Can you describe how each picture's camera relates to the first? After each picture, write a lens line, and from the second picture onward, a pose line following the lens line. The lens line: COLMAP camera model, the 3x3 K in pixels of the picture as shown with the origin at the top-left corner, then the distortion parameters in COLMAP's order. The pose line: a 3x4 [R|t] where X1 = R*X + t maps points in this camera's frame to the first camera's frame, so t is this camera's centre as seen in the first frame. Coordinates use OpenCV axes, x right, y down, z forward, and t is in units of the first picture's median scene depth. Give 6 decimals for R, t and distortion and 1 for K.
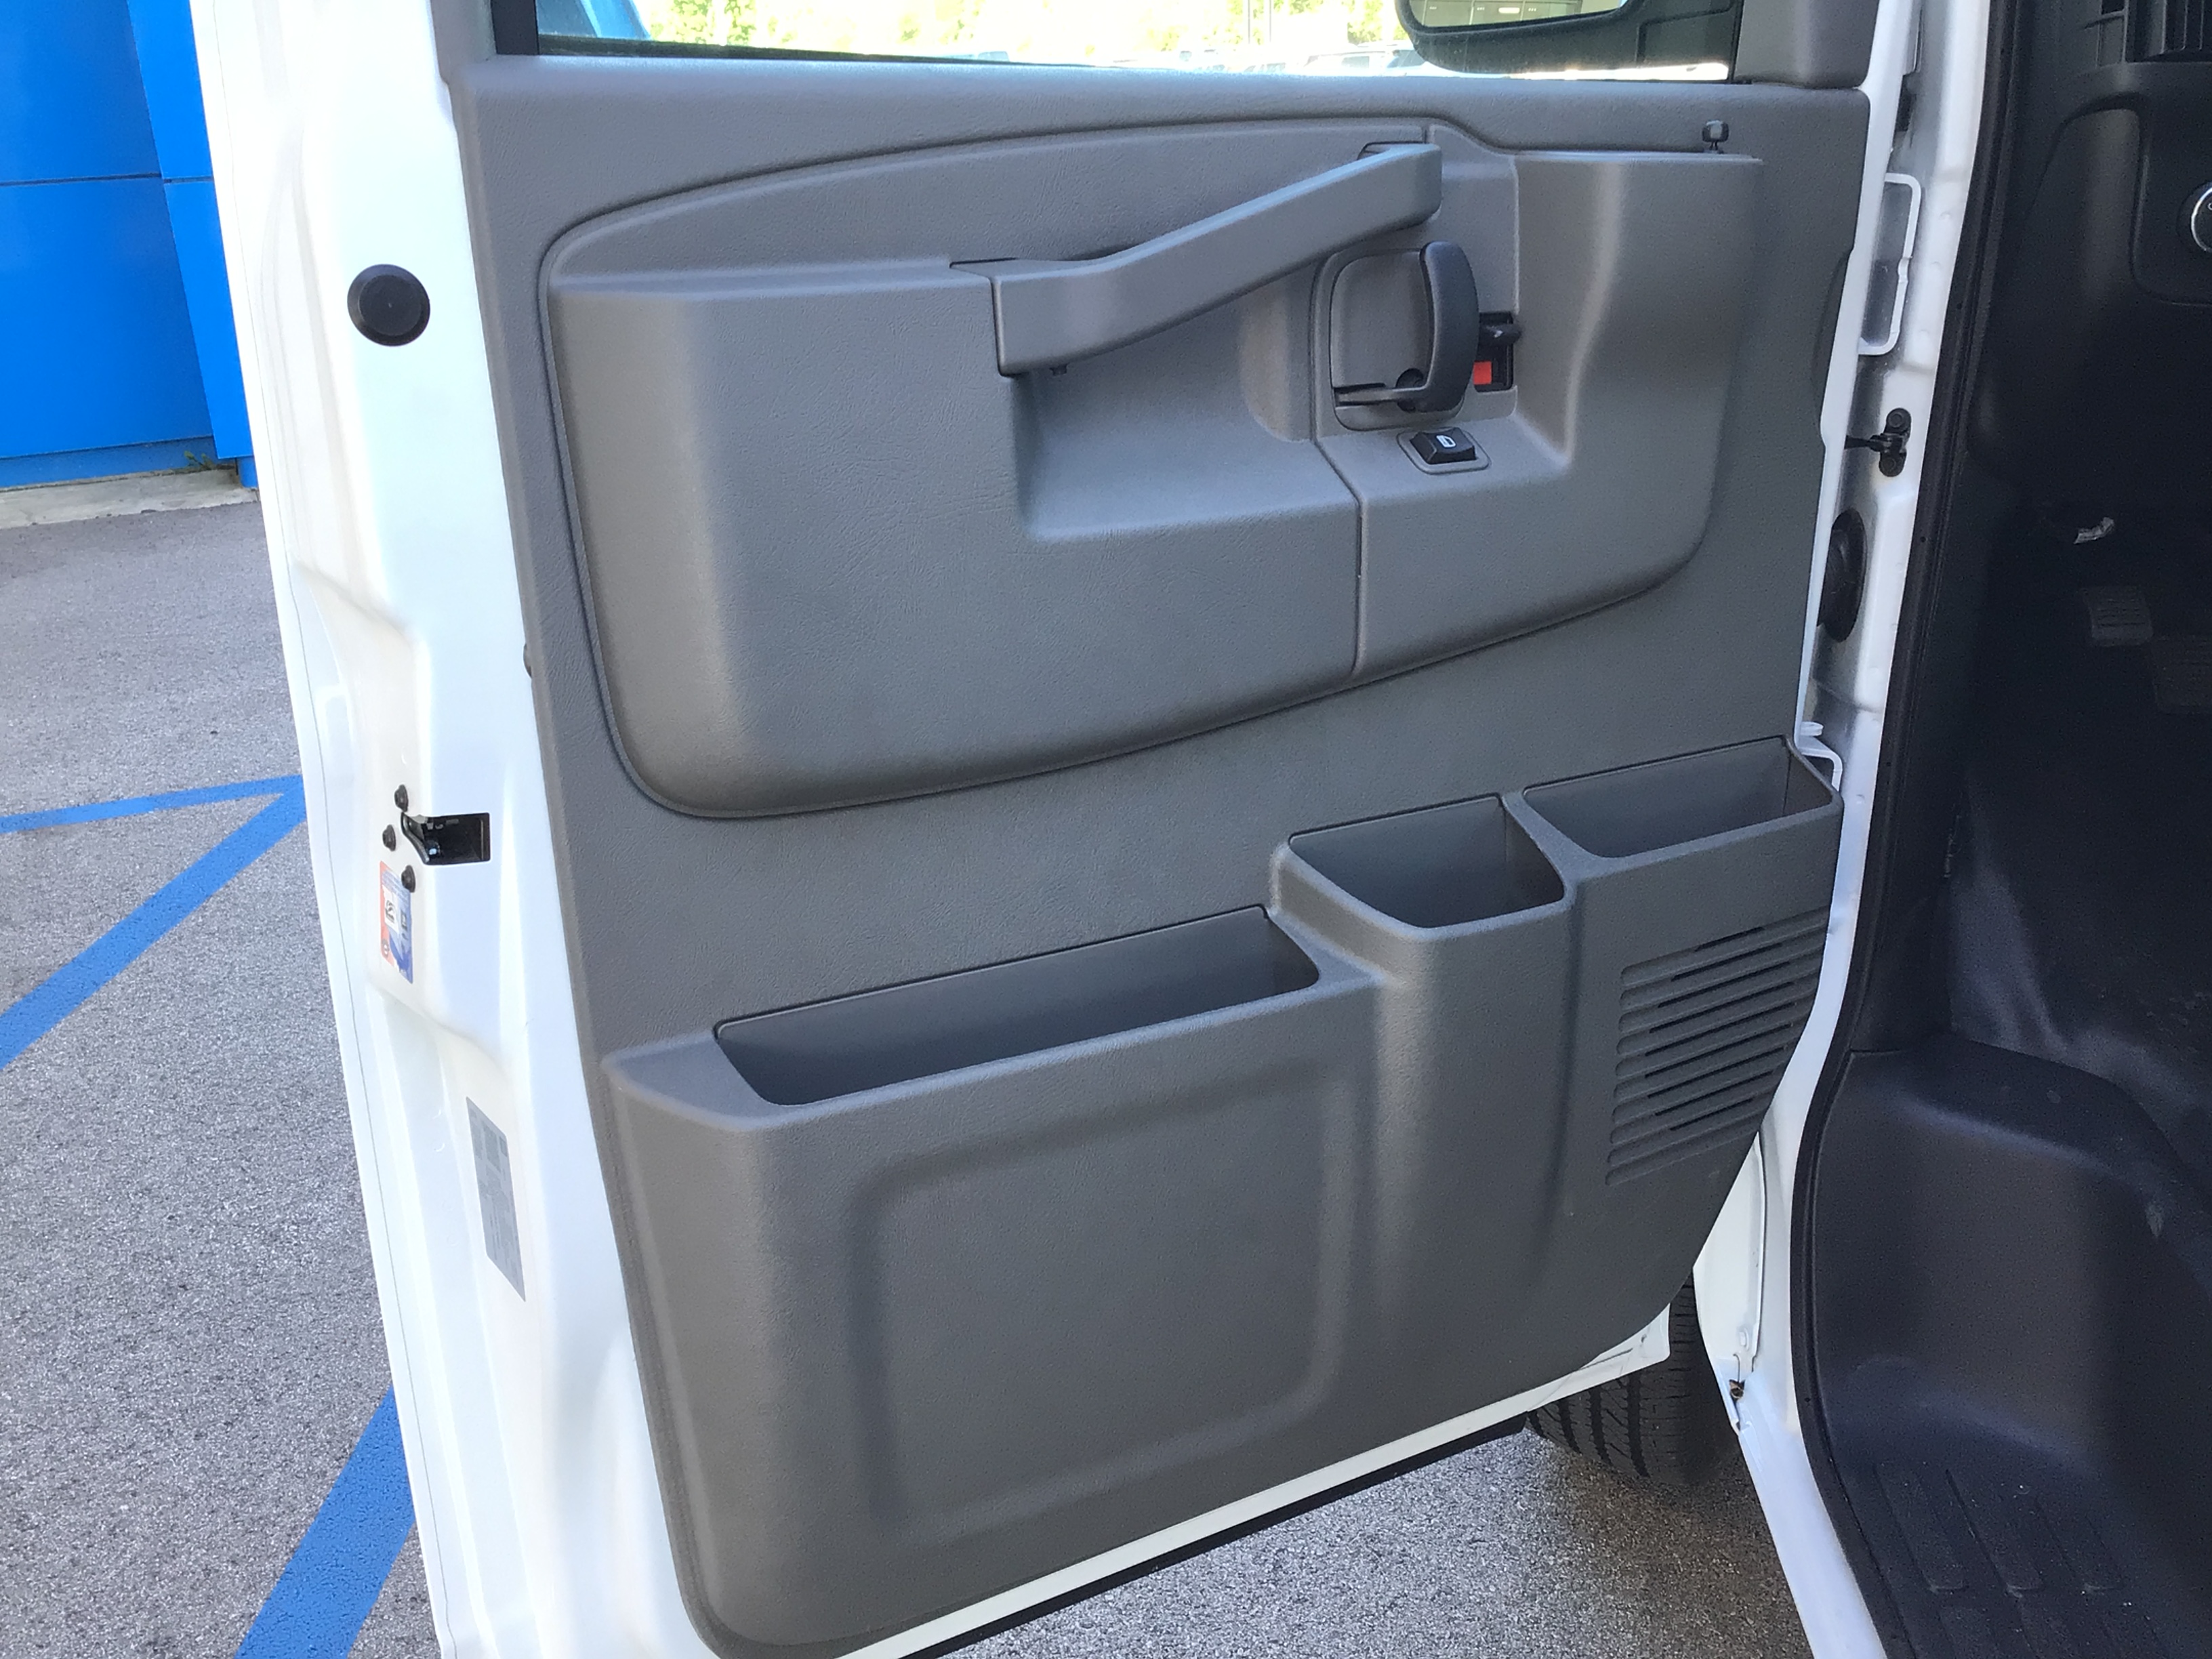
lens RADIAL K [[2011.7, 0, 1107.8], [0, 2011.7, 830.7], [0, 0, 1]] dist [0.035459, 0.000000]
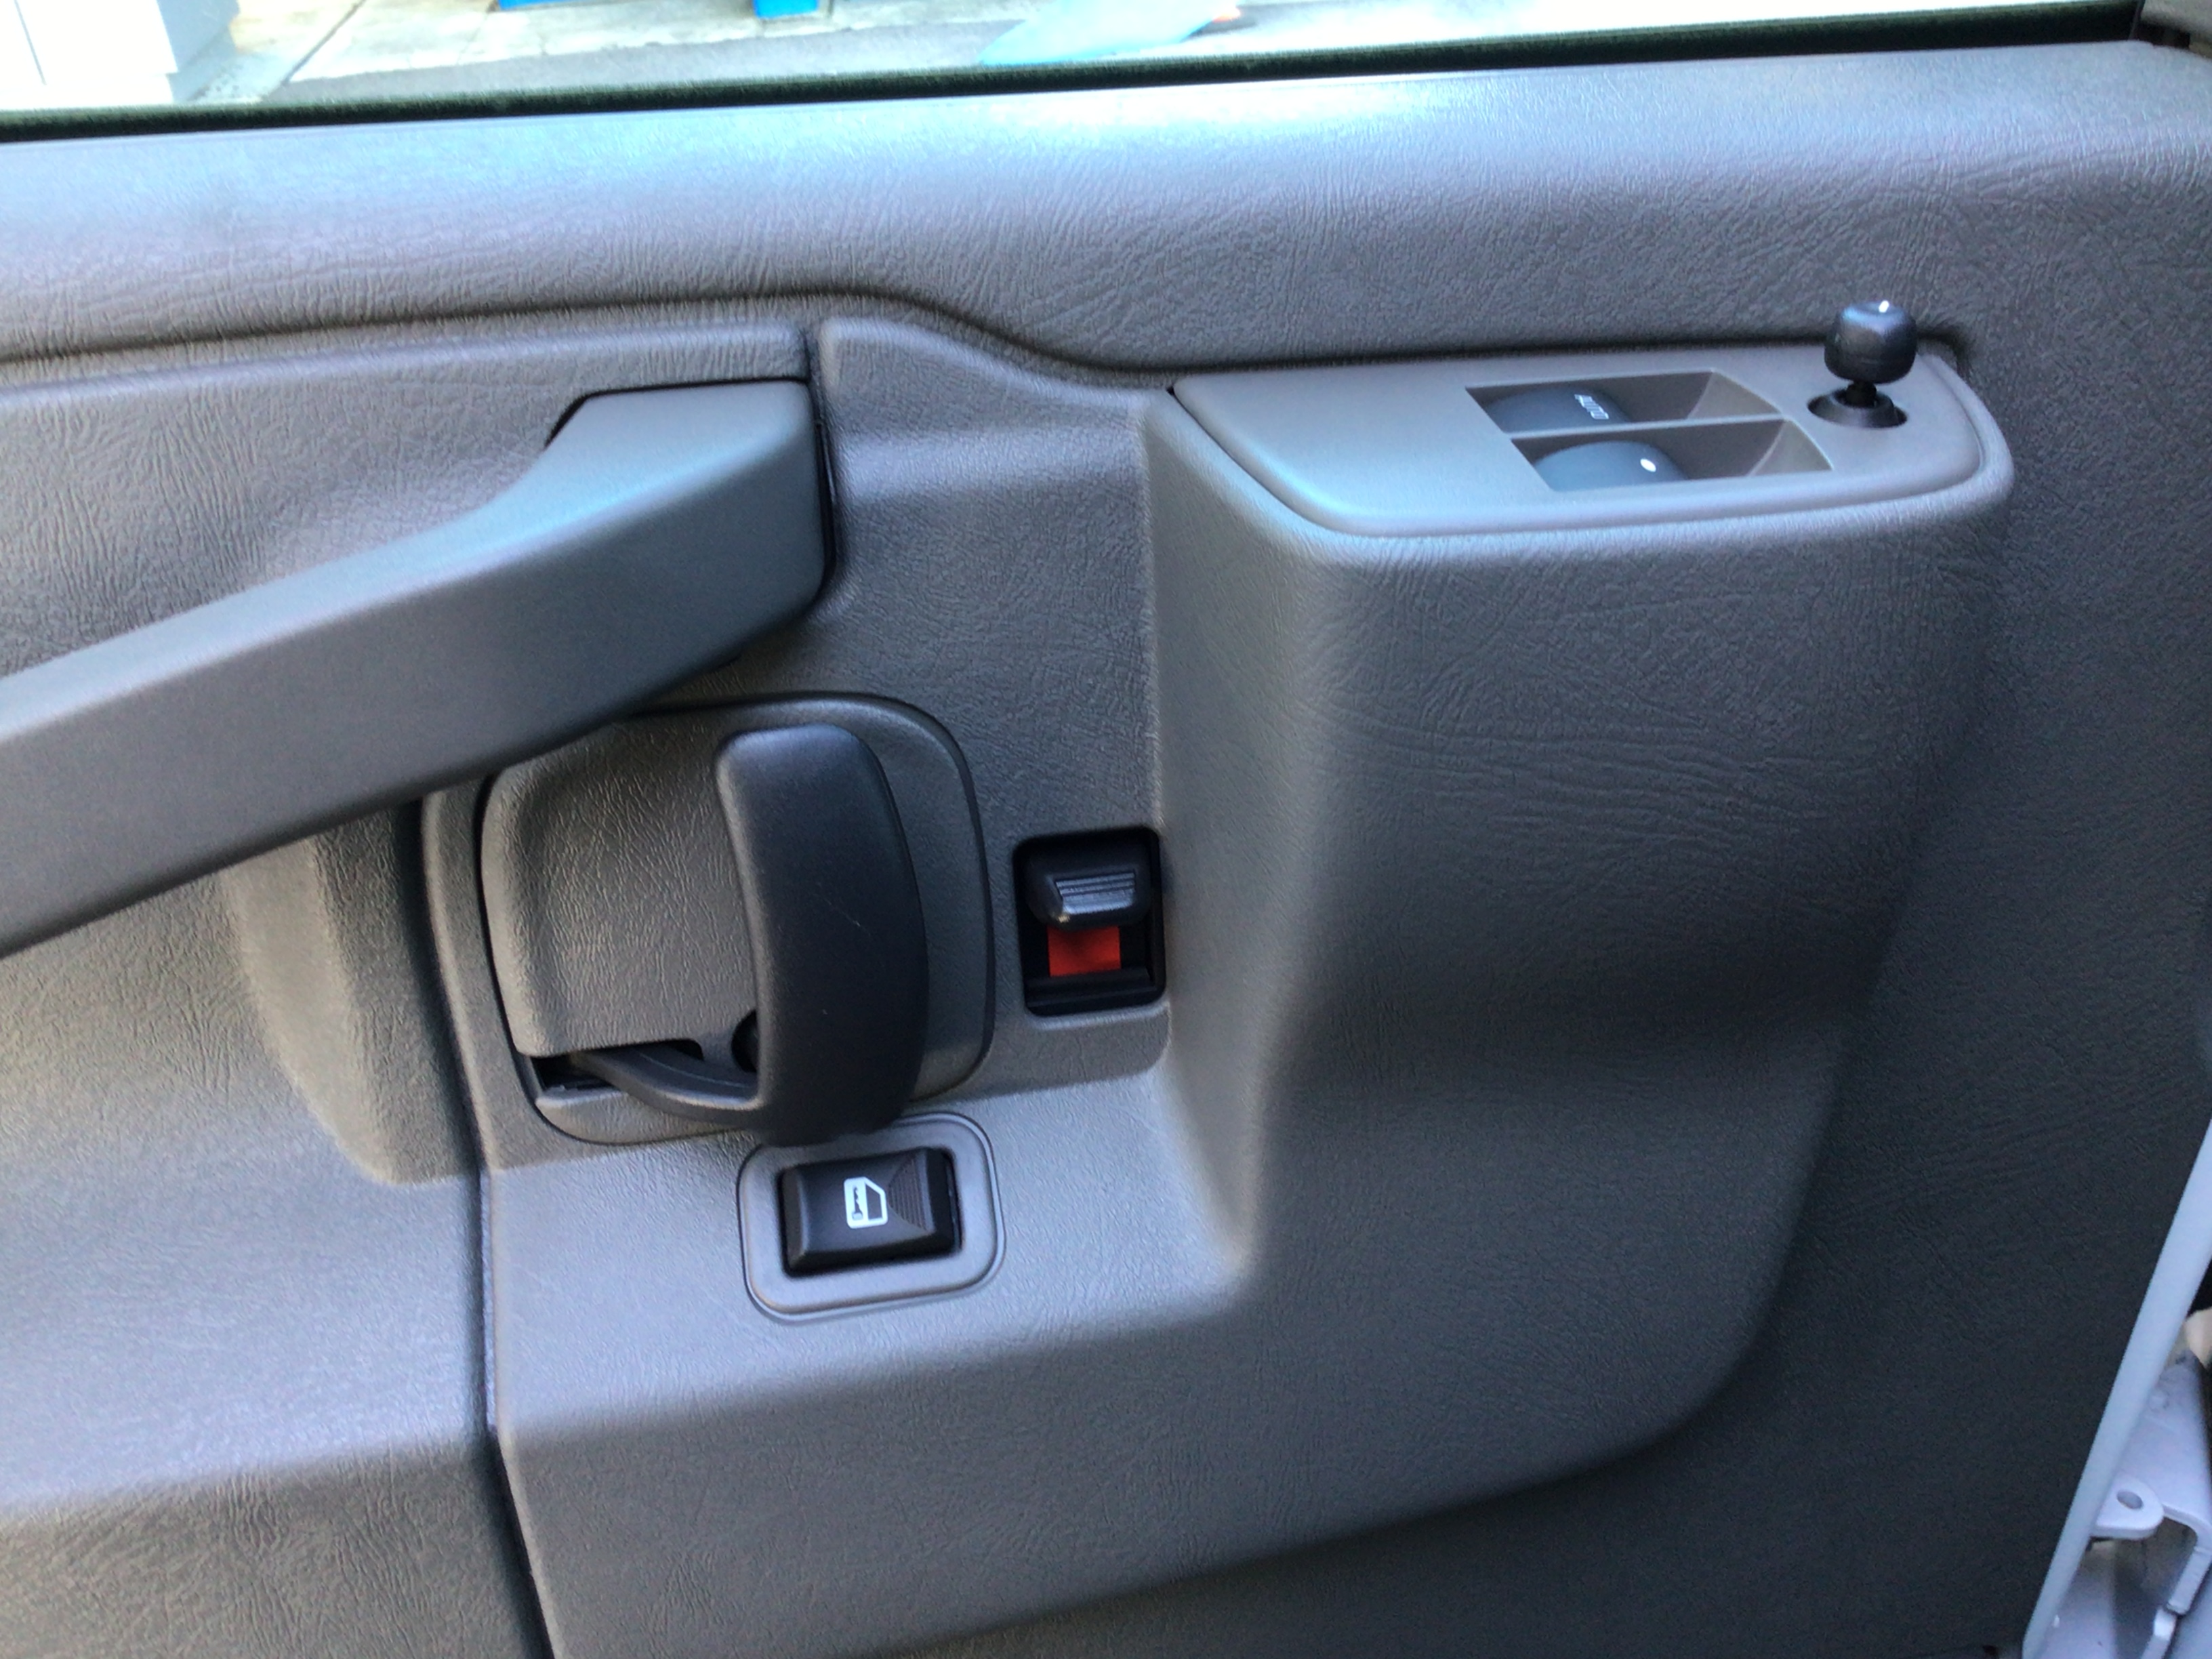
lens RADIAL K [[2011.7, 0, 1105.5], [0, 2011.7, 827.9], [0, 0, 1]] dist [0.035459, 0.000000]
pose [[0.944670, 0.165275, -0.283343, 0.298943], [-0.093899, 0.963894, 0.249181, -0.350806], [0.314296, -0.208788, 0.926081, 0.696087]]
